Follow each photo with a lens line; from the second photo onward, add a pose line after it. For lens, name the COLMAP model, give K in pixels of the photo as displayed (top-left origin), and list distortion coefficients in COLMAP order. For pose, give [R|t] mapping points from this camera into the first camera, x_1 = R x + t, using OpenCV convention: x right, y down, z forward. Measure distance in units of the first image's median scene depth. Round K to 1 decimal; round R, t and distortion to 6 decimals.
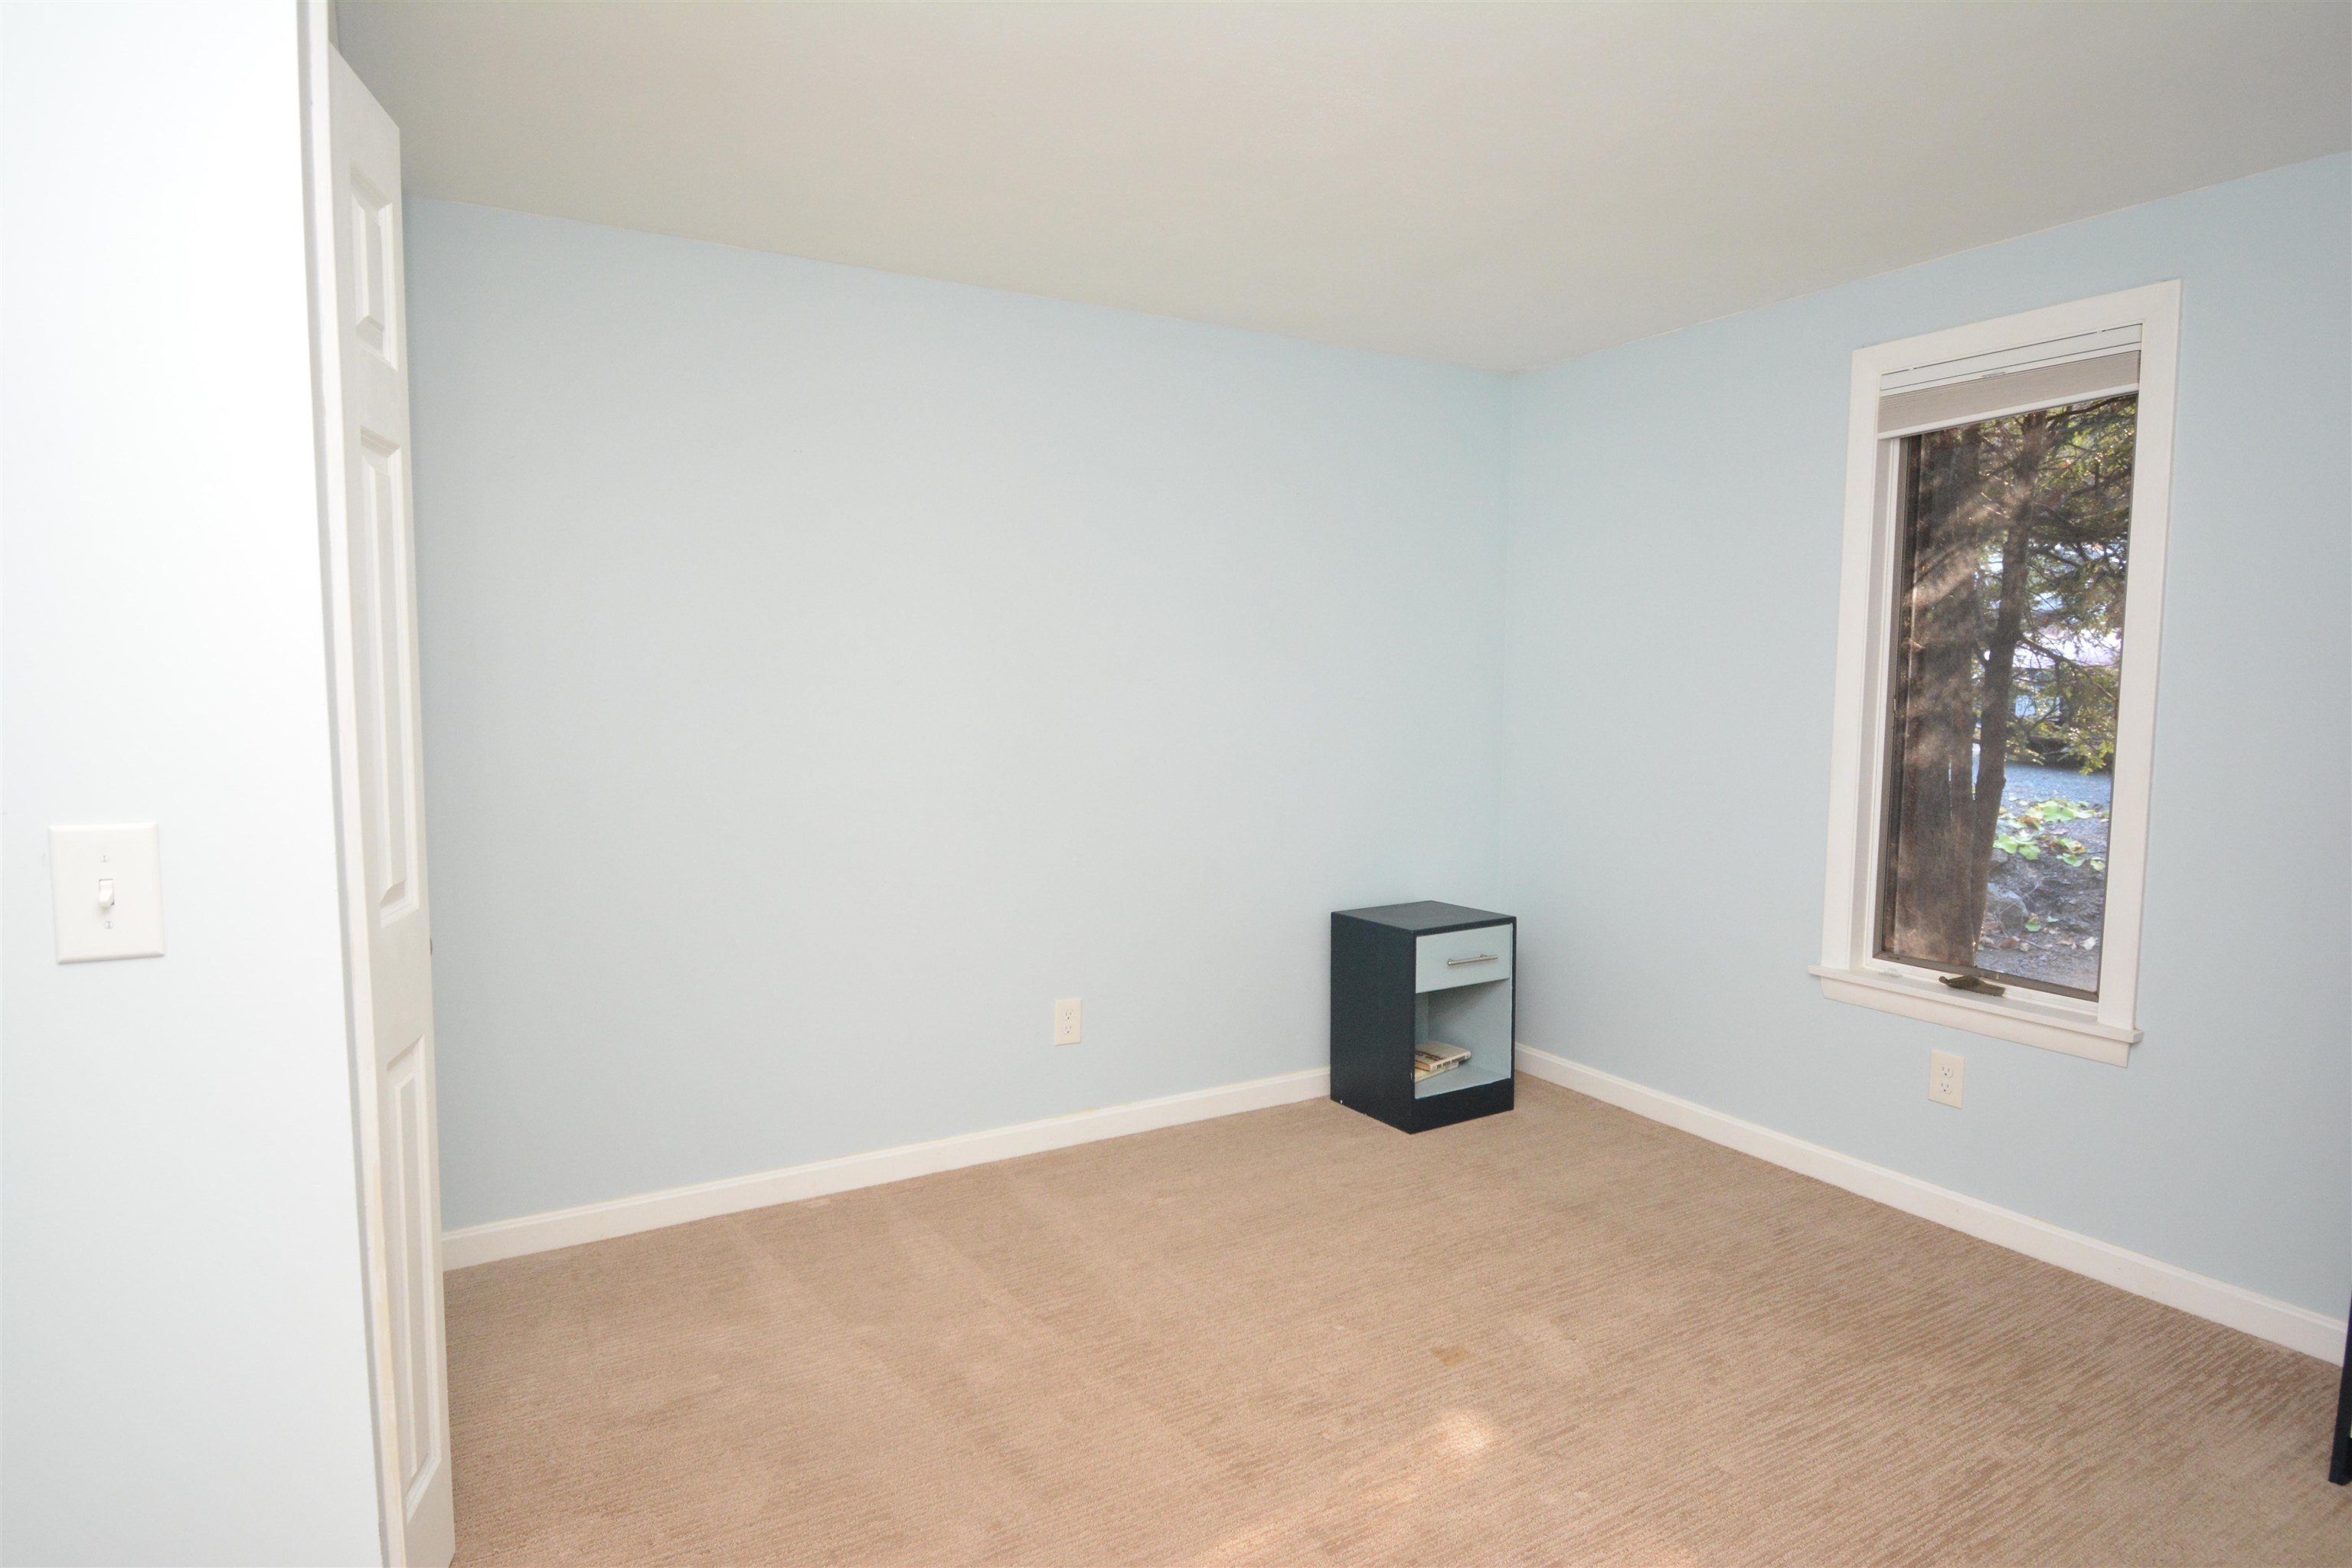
lens RADIAL K [[1303.3, 0, 1173.6], [0, 1303.3, 797.7], [0, 0, 1]] dist [0.026153, -0.026152]
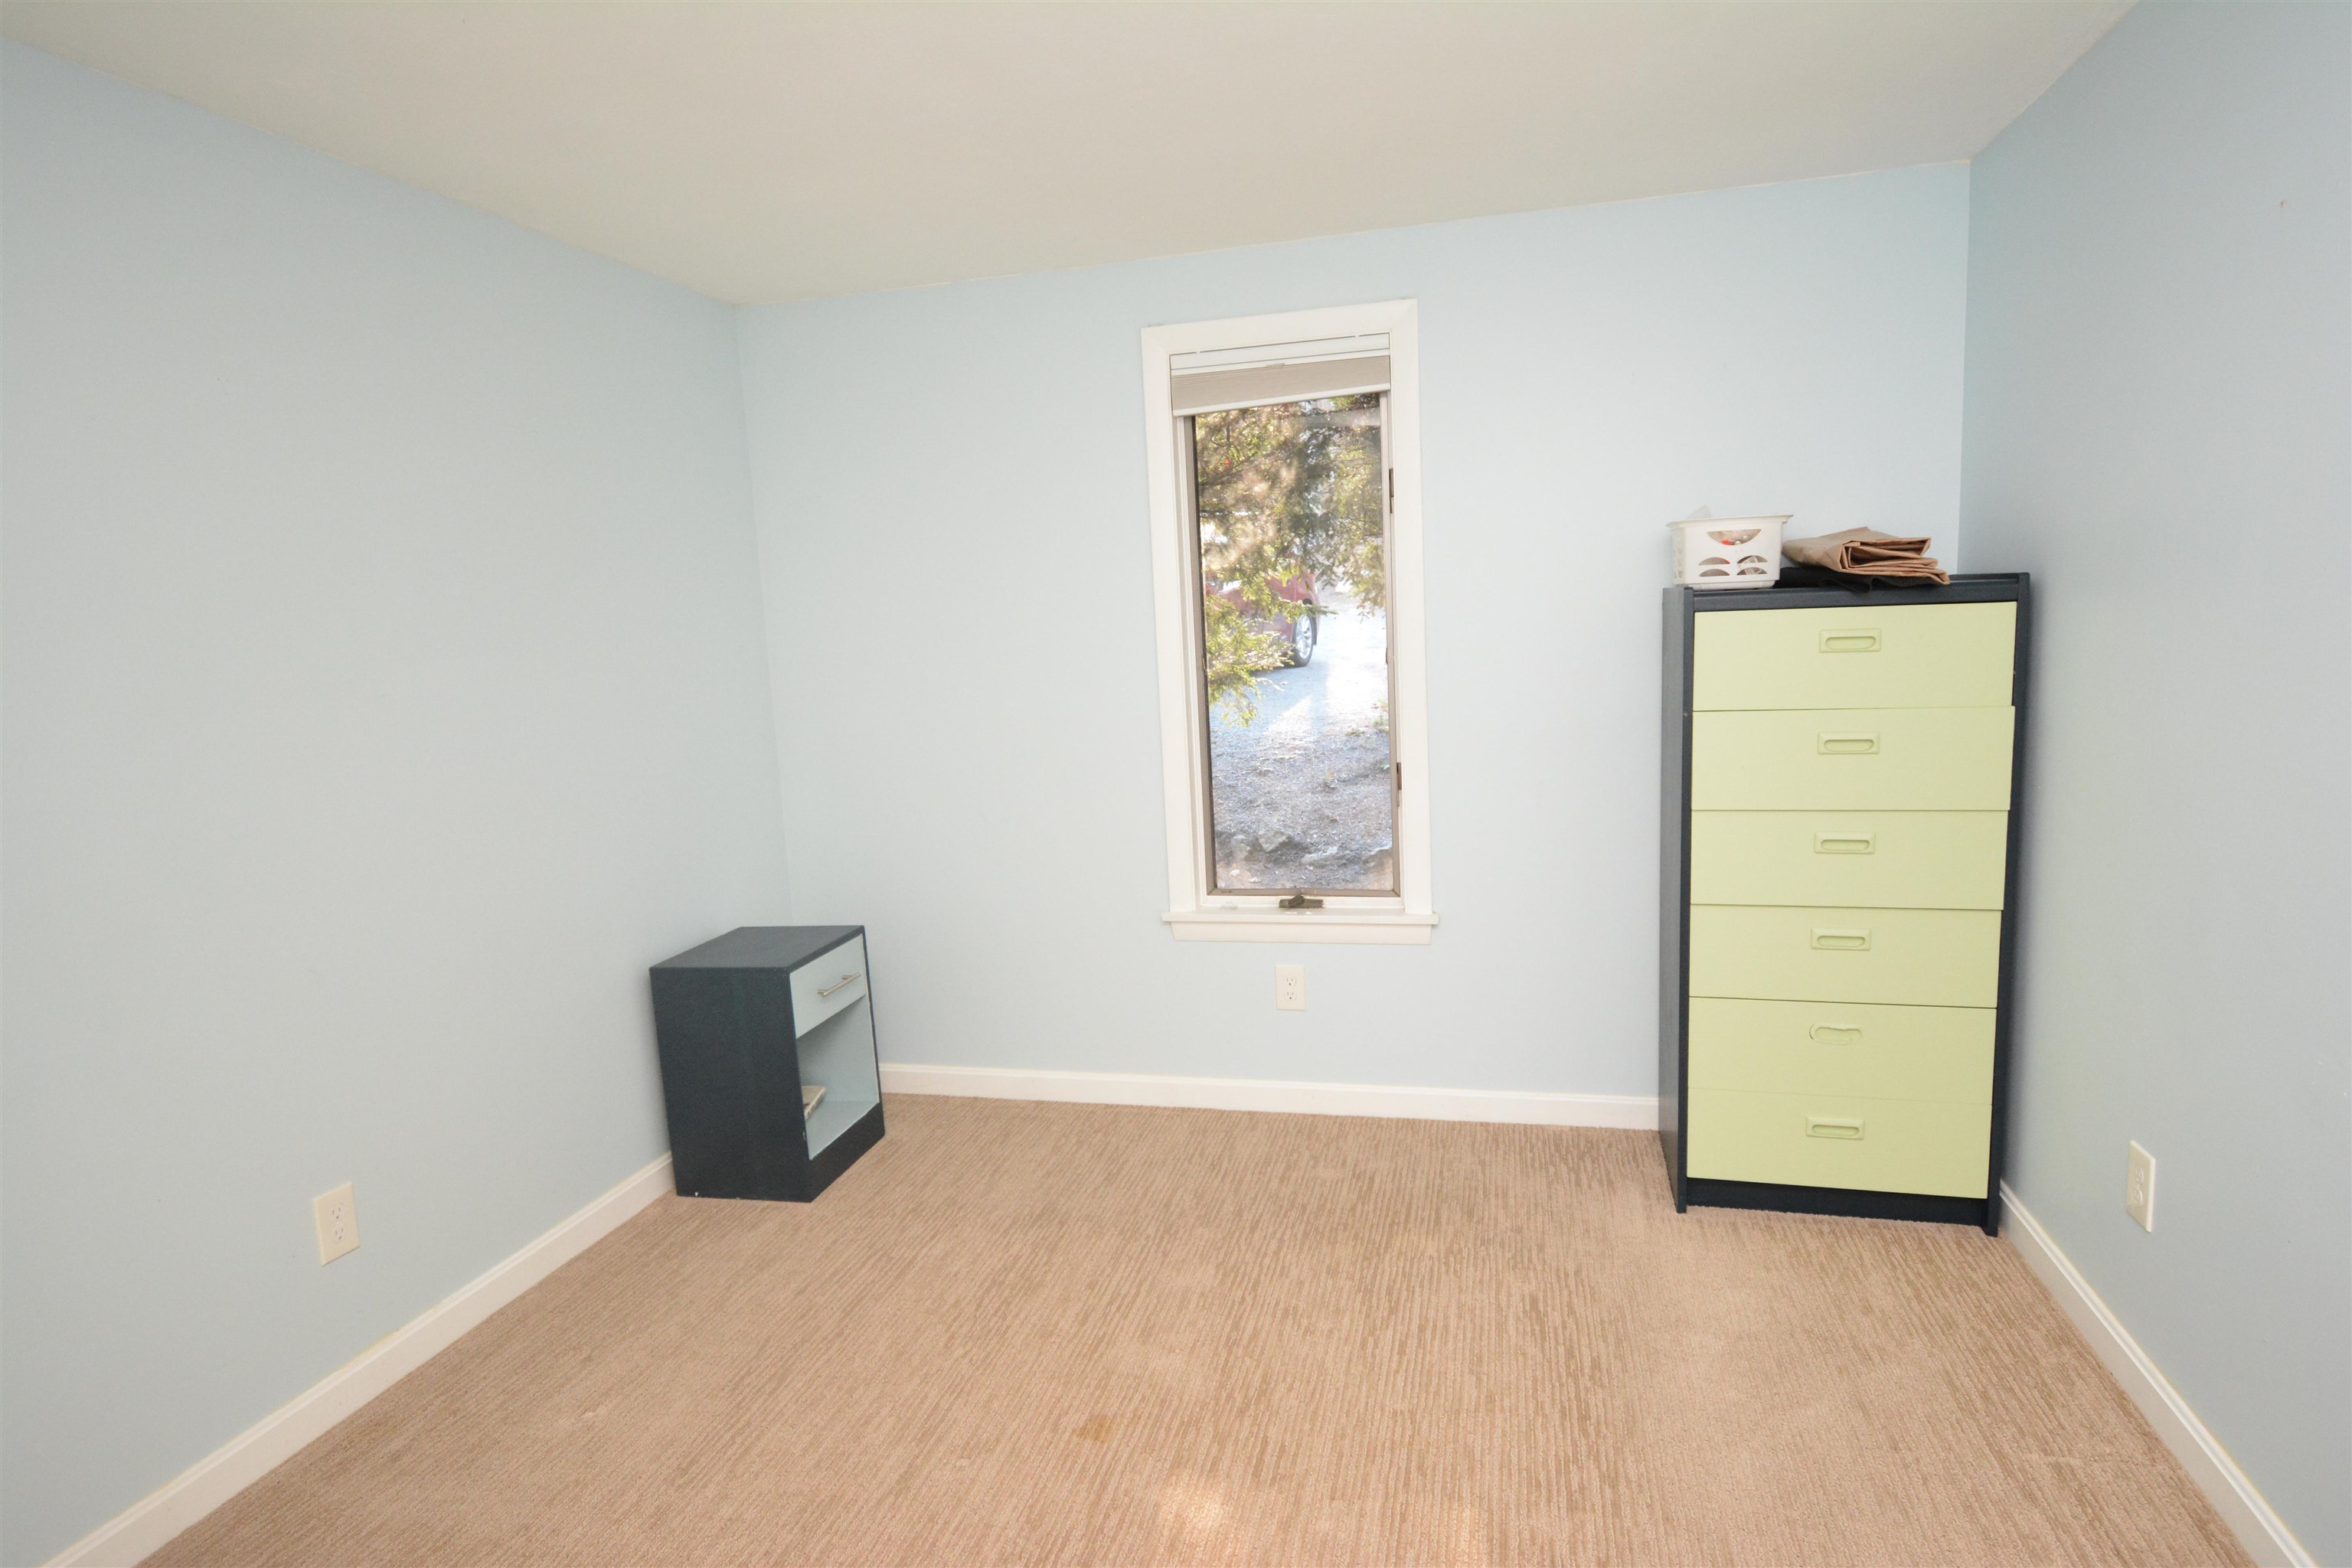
lens RADIAL K [[1303.3, 0, 1173.6], [0, 1303.3, 797.7], [0, 0, 1]] dist [0.026153, -0.026152]
pose [[0.701856, -0.137880, 0.698847, -0.242351], [0.121213, 0.989897, 0.073568, -0.043386], [-0.701930, 0.033075, 0.711477, 0.247740]]
